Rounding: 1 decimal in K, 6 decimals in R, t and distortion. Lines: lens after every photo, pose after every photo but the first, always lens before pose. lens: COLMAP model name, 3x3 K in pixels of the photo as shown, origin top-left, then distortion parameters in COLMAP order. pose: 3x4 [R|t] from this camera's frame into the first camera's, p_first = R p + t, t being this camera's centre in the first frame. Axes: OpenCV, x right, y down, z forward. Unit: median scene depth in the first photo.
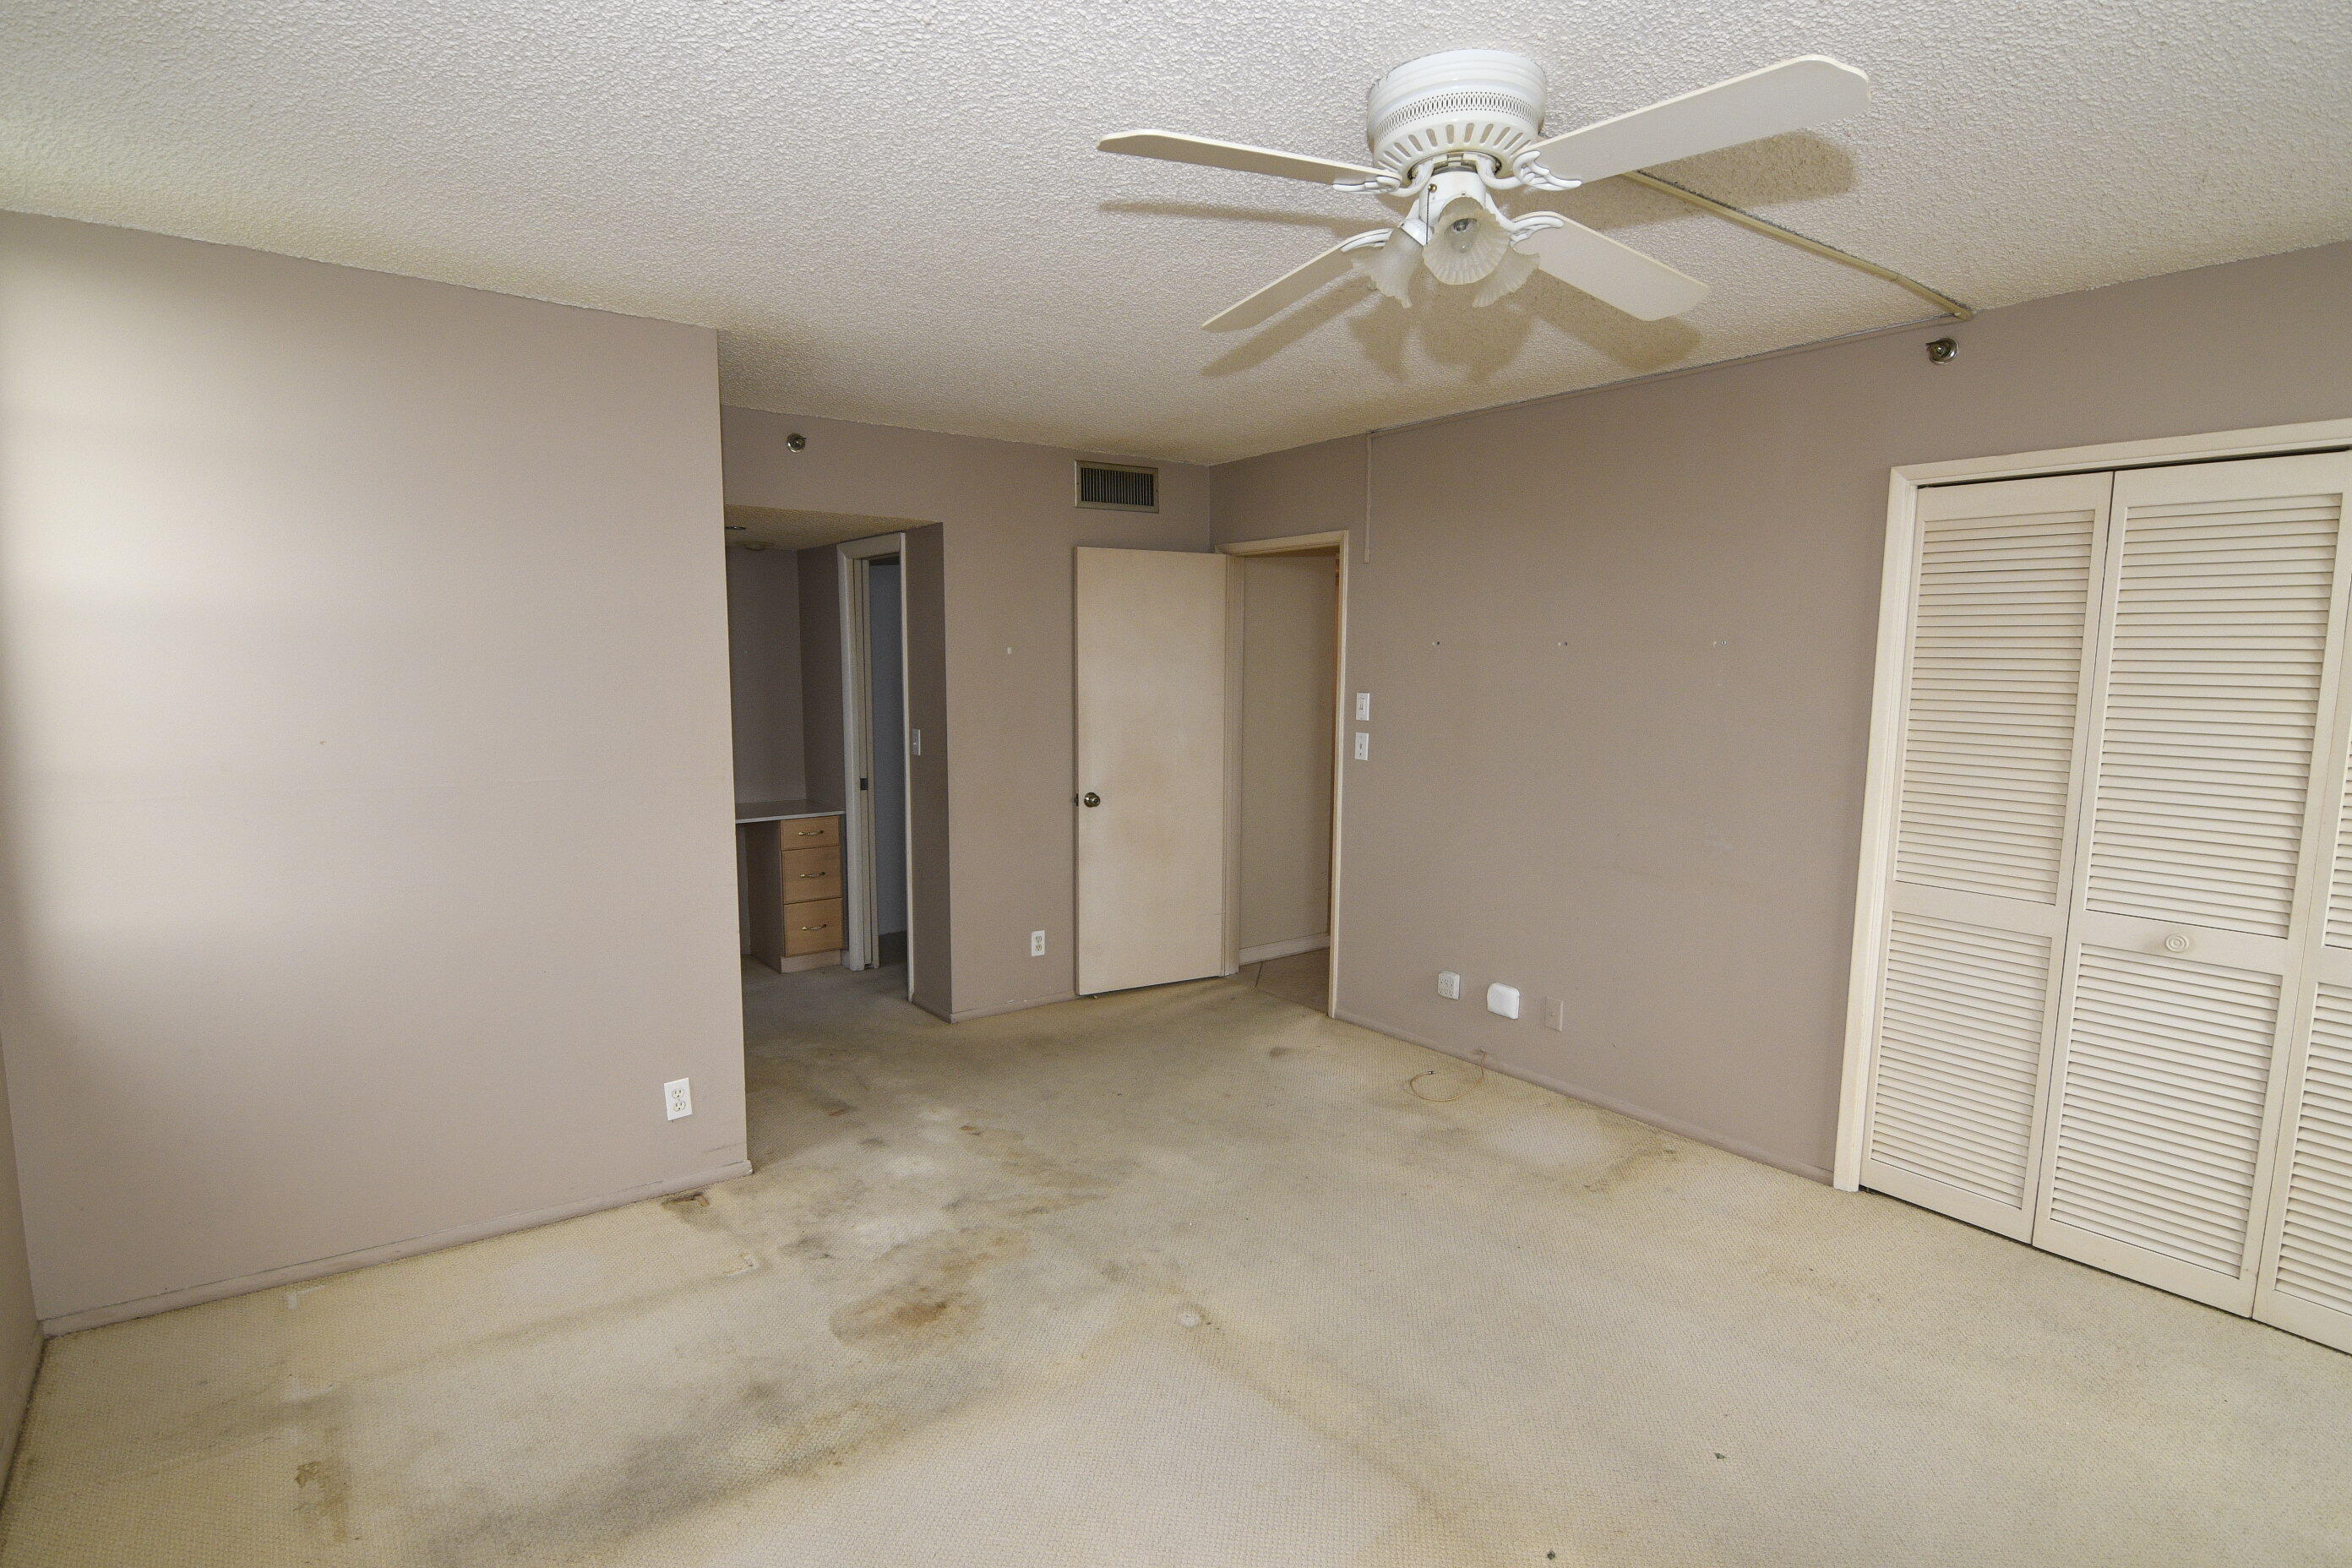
lens RADIAL K [[1191.3, 0, 1156.4], [0, 1191.3, 807.8], [0, 0, 1]] dist [-0.000466, -0.013163]
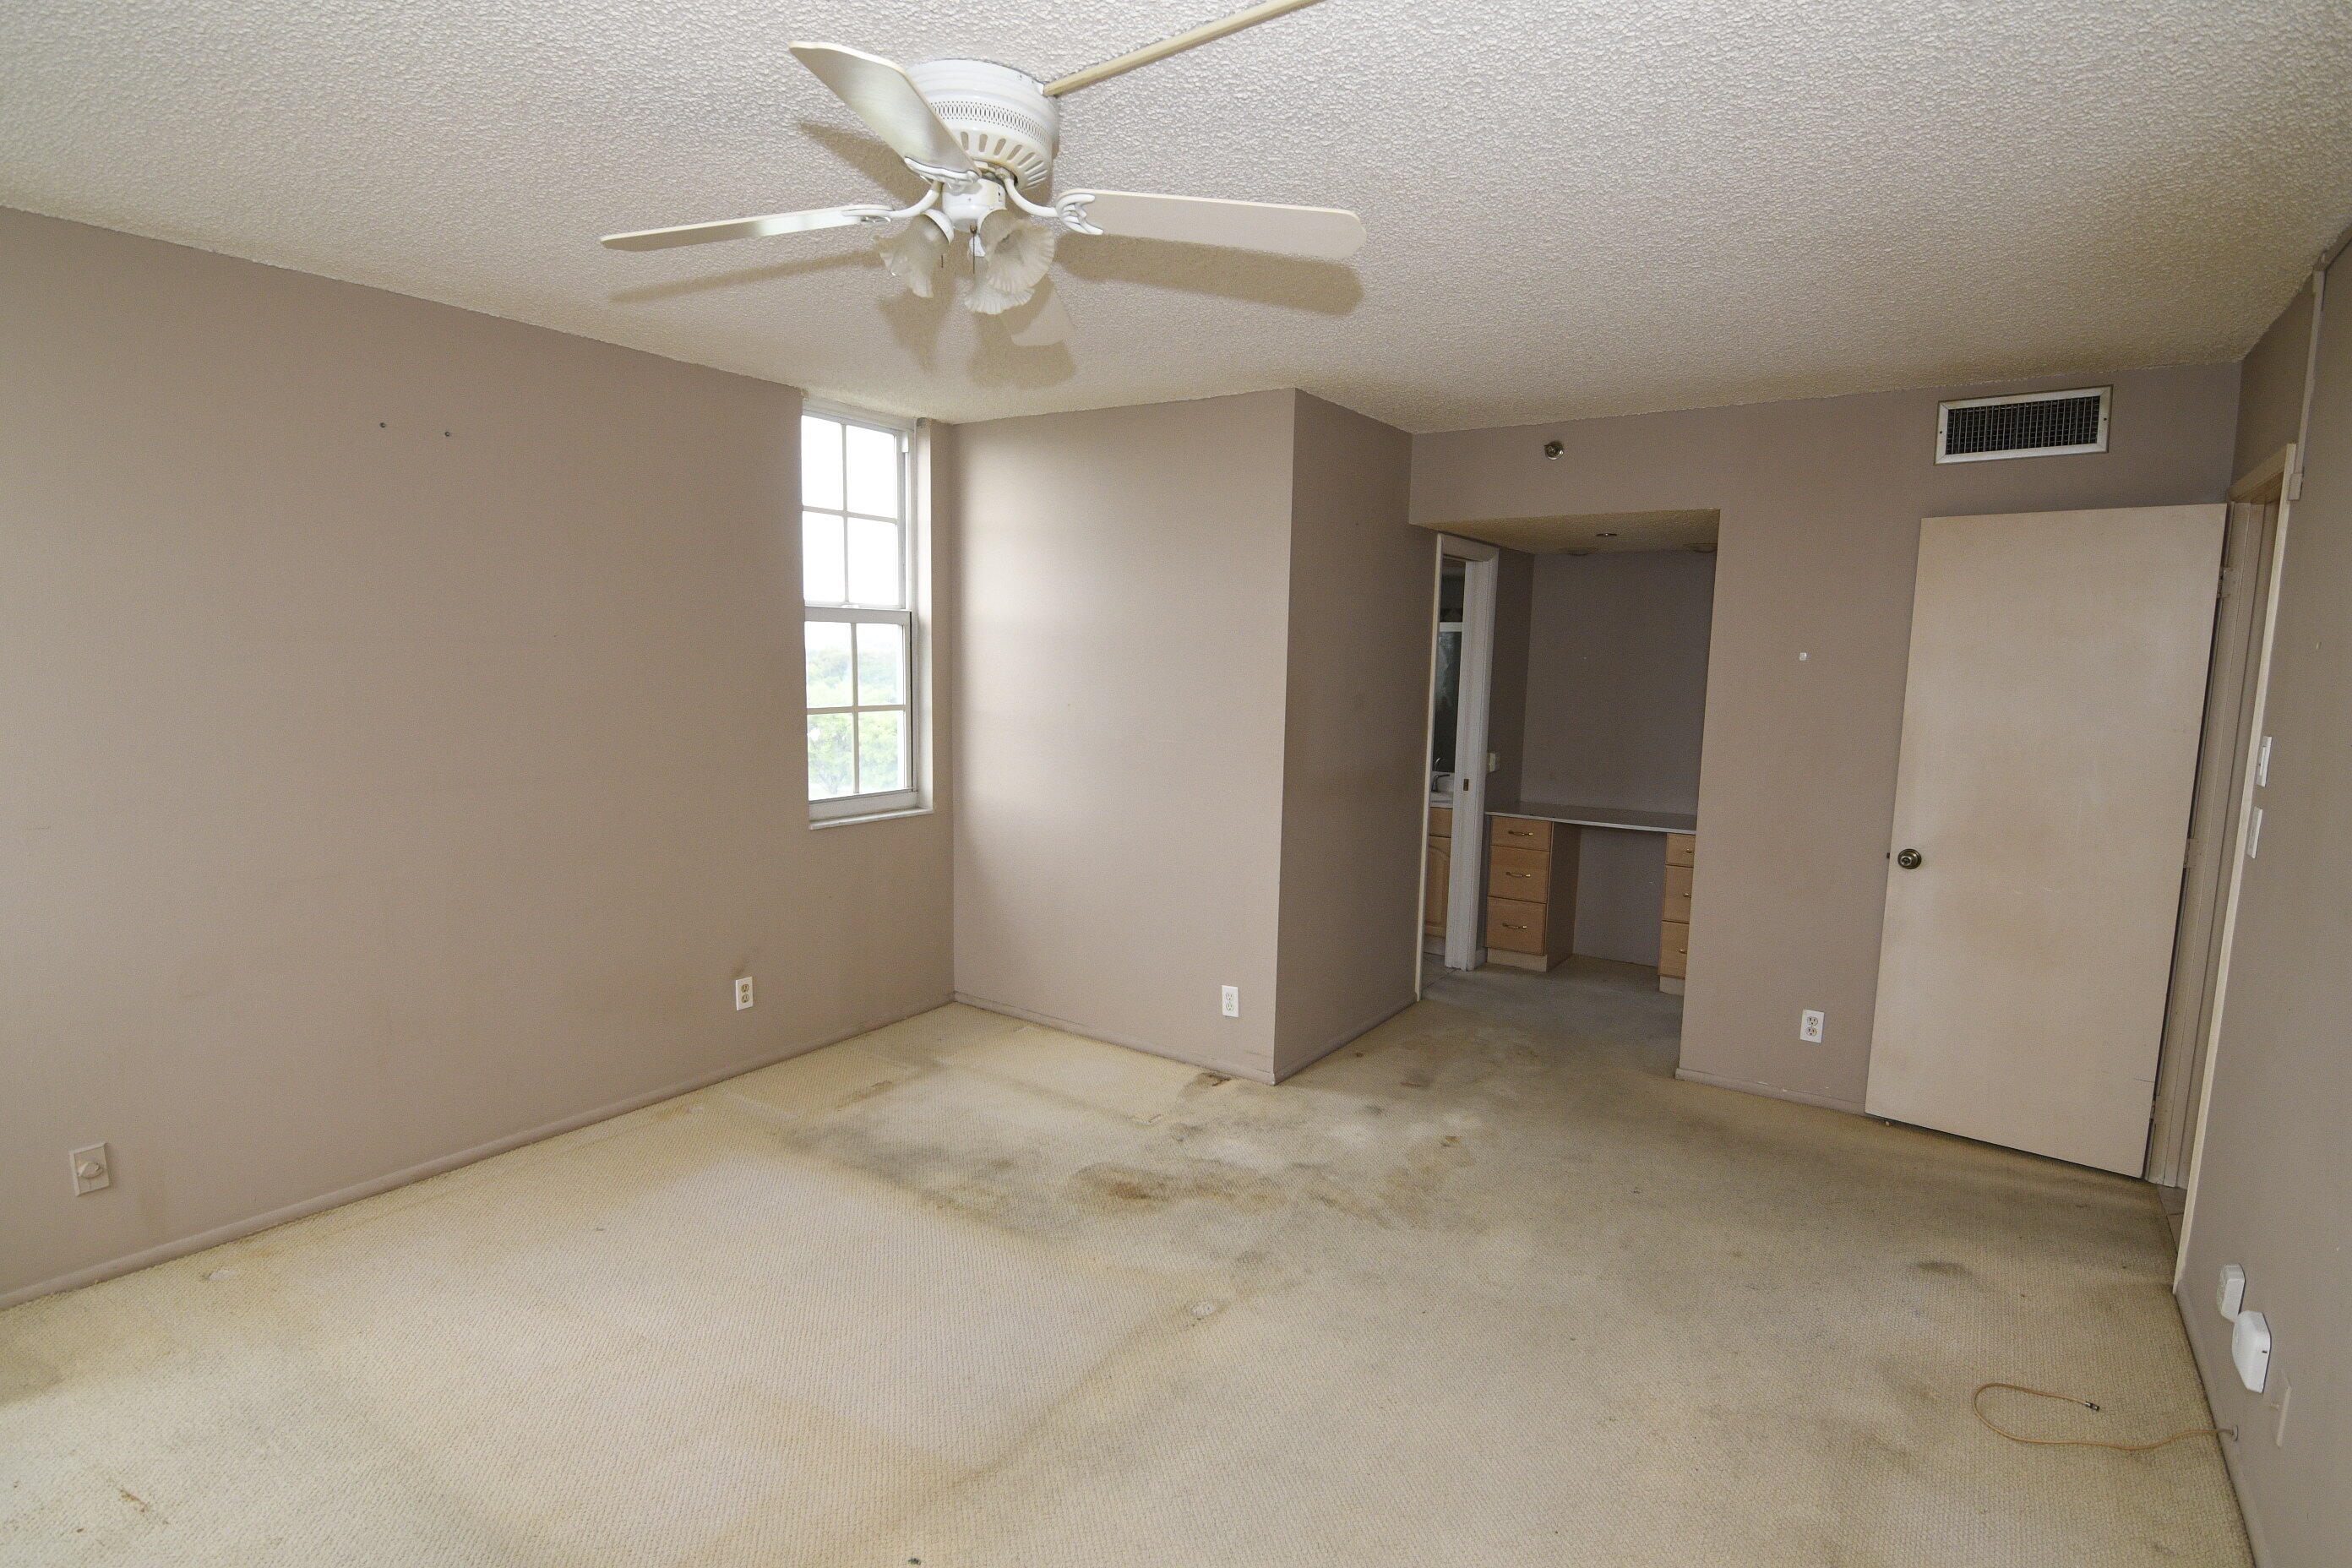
lens RADIAL K [[1191.3, 0, 1156.4], [0, 1191.3, 807.8], [0, 0, 1]] dist [-0.000466, -0.013163]
pose [[0.317747, 0.124115, -0.940017, 0.791826], [-0.133811, 0.987343, 0.085132, -0.062673], [0.938686, 0.098734, 0.330334, 0.508111]]
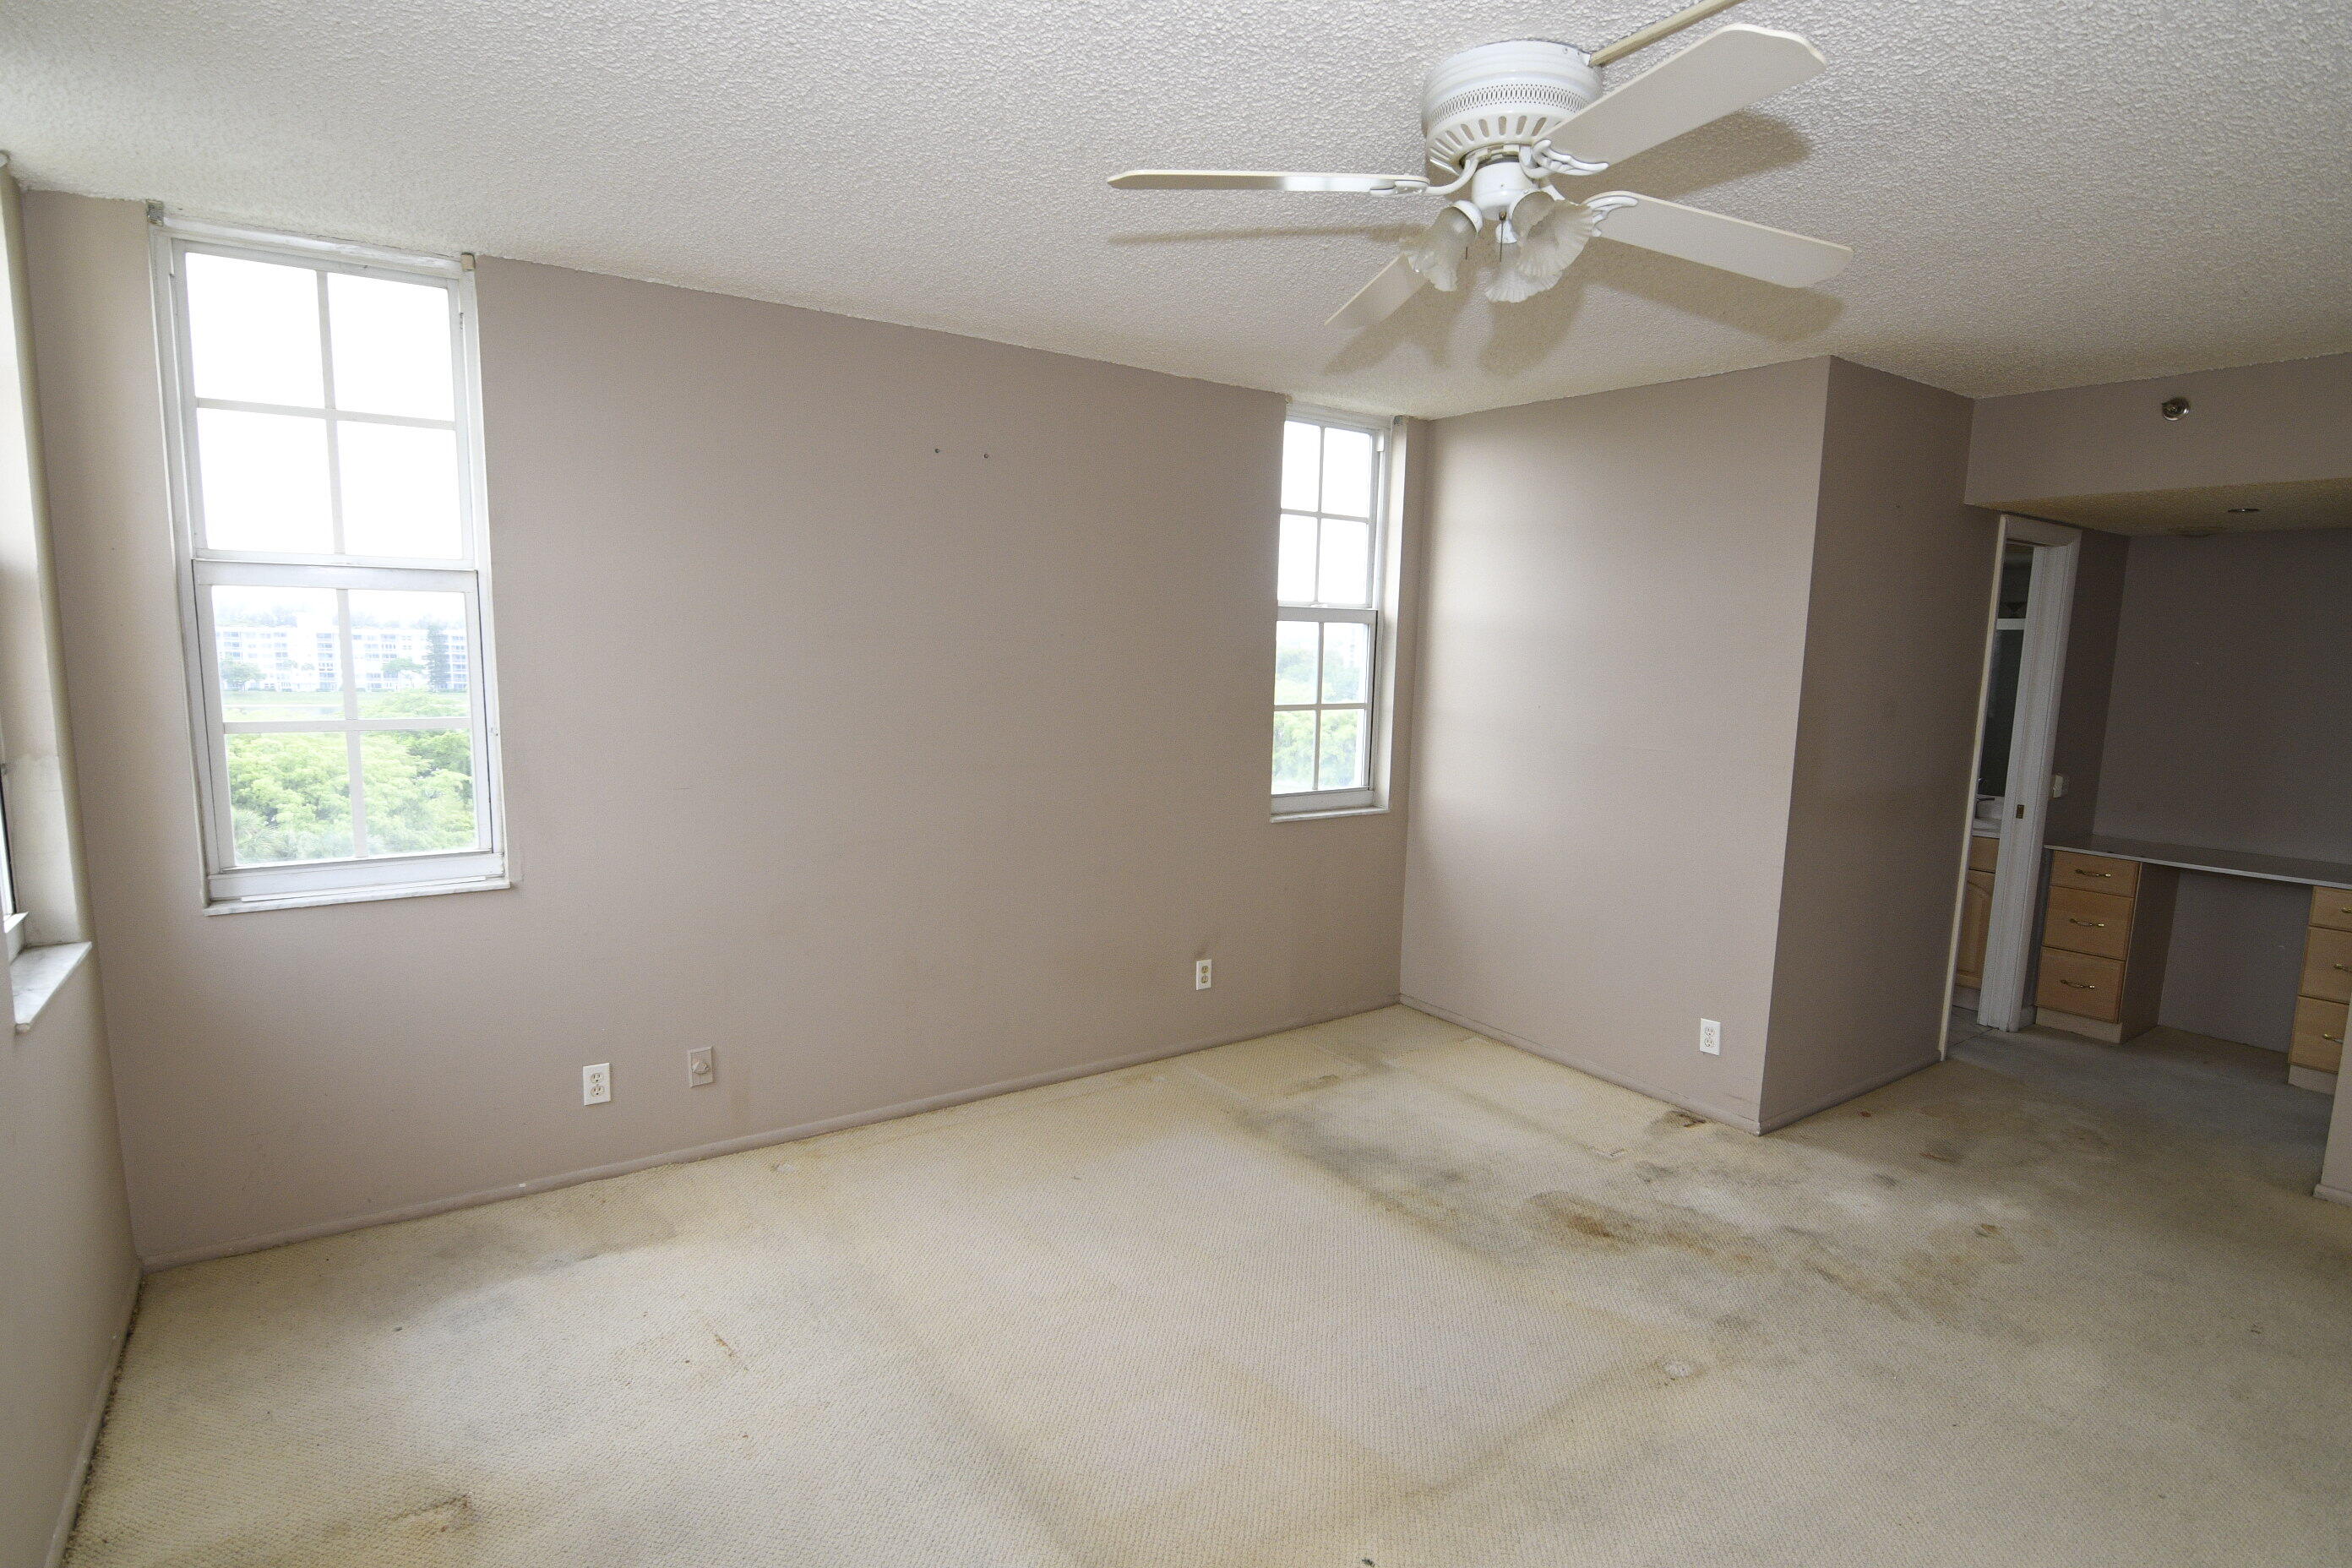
lens RADIAL K [[1191.3, 0, 1156.4], [0, 1191.3, 807.8], [0, 0, 1]] dist [-0.000466, -0.013163]
pose [[-0.037359, 0.132720, -0.990449, 0.782682], [-0.145083, 0.979919, 0.136781, -0.058619], [0.988714, 0.148807, -0.017354, 0.476074]]
